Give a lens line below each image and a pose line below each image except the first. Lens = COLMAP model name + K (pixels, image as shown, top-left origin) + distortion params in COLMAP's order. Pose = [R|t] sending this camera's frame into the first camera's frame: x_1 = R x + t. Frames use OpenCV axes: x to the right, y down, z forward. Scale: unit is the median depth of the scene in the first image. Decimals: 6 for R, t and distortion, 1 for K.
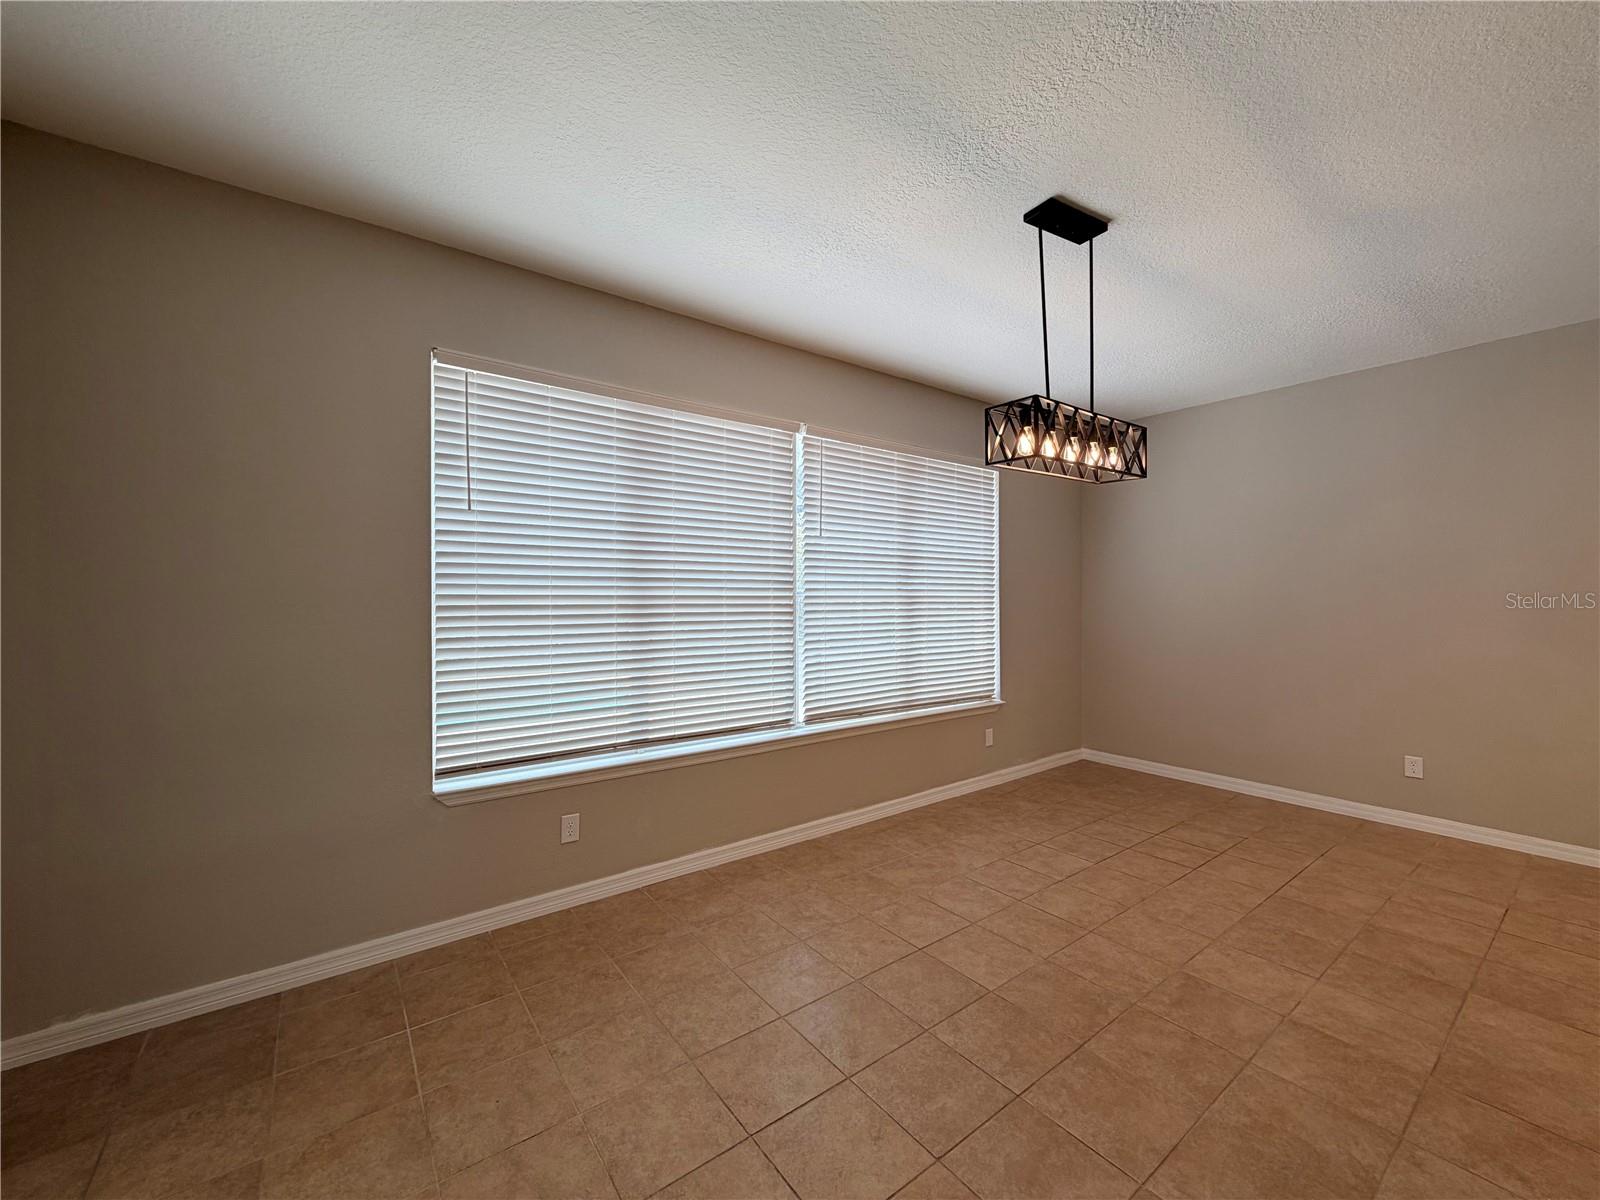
lens RADIAL K [[636.1, 0, 794.1], [0, 636.1, 599.4], [0, 0, 1]] dist [-0.000089, -0.000025]
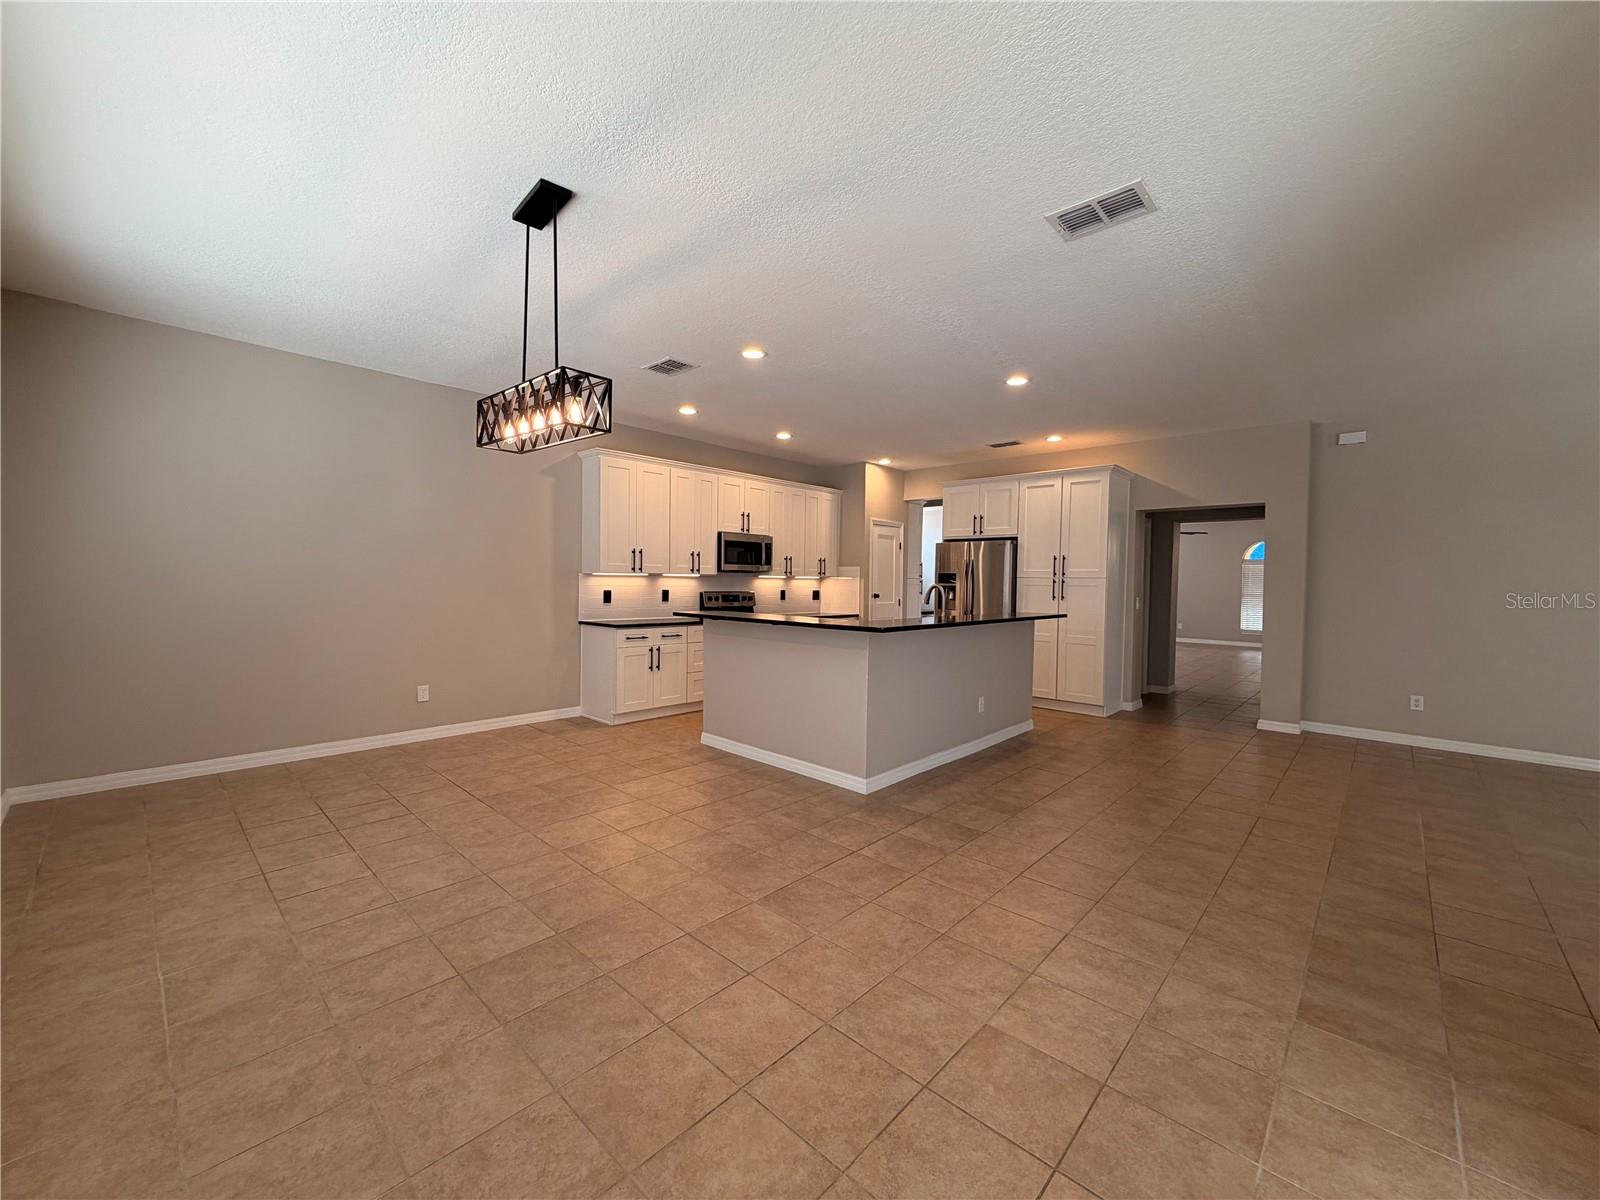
lens RADIAL K [[636.1, 0, 794.1], [0, 636.1, 599.4], [0, 0, 1]] dist [-0.000089, -0.000025]
pose [[-0.177682, -0.031575, 0.983581, -0.506353], [-0.010726, 0.999488, 0.030148, 0.023078], [-0.984029, -0.005194, -0.177930, 0.536302]]
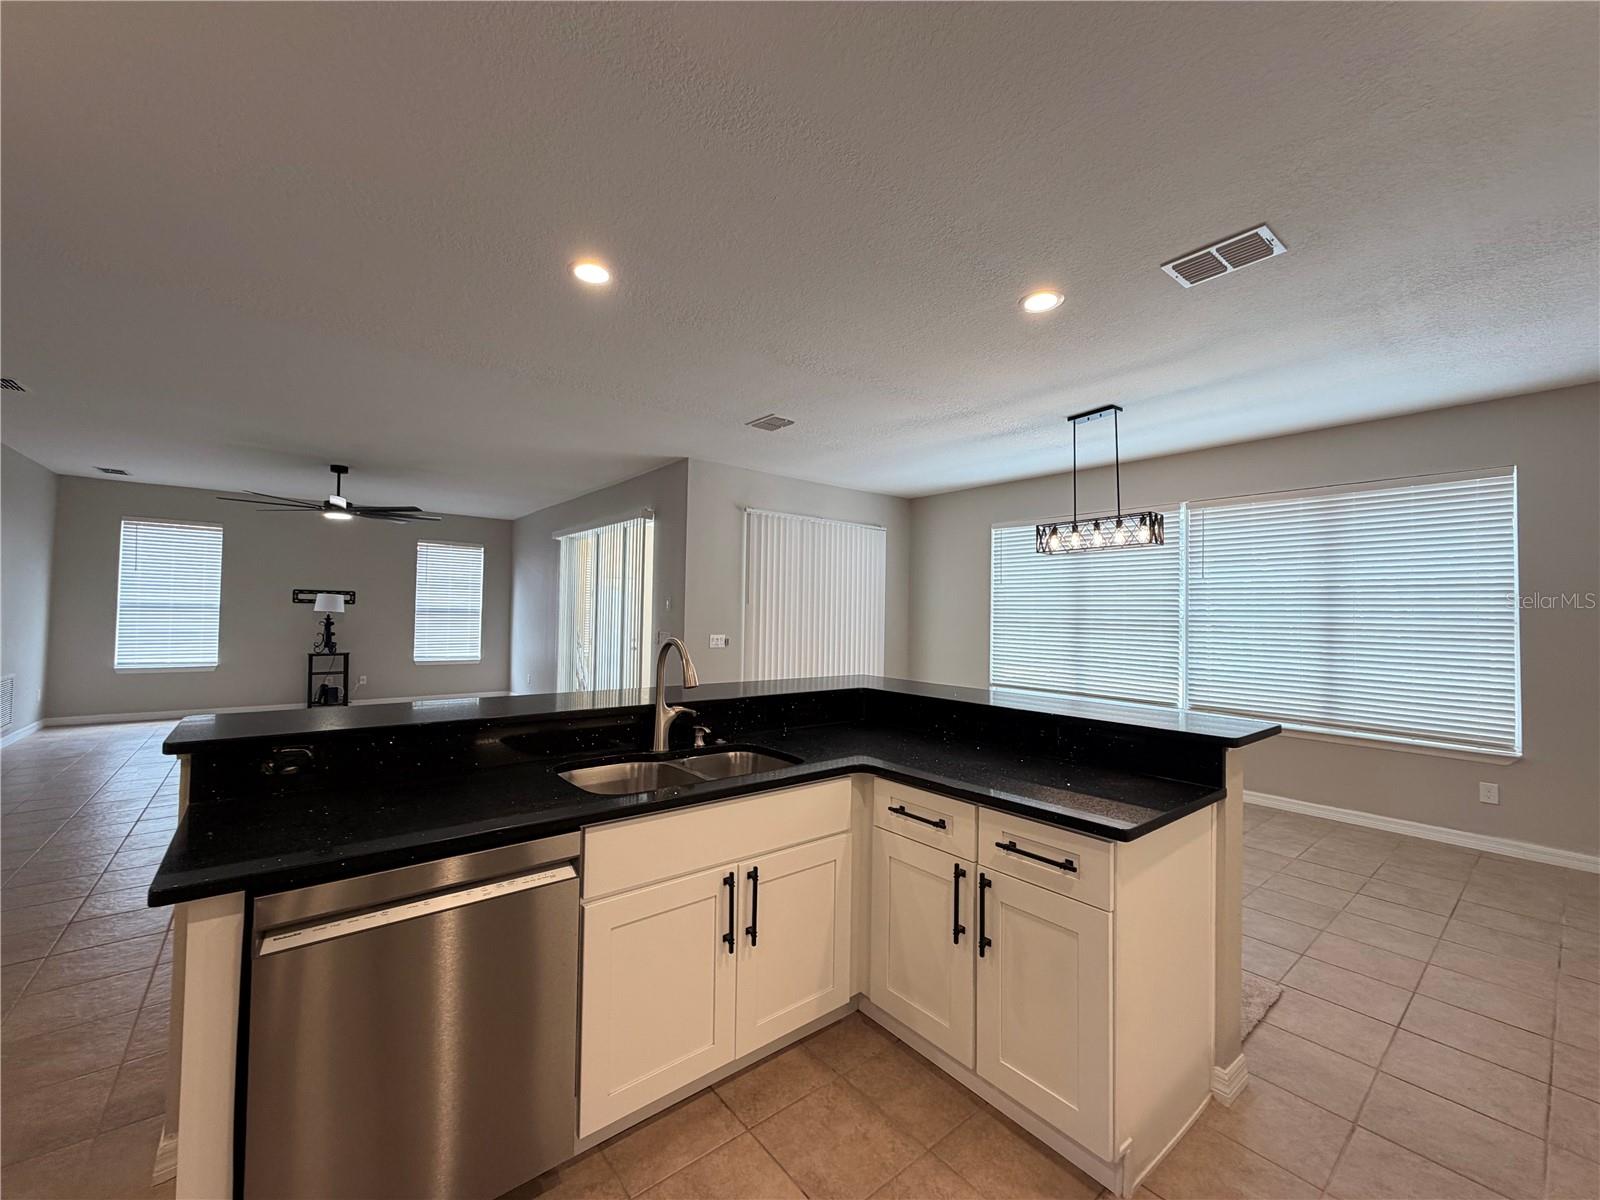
lens RADIAL K [[636.1, 0, 794.1], [0, 636.1, 599.4], [0, 0, 1]] dist [-0.000089, -0.000025]
pose [[0.043829, -0.020910, -0.998820, 1.548199], [-0.023502, 0.999483, -0.021955, -0.000321], [0.998763, 0.024436, 0.043315, 0.046930]]
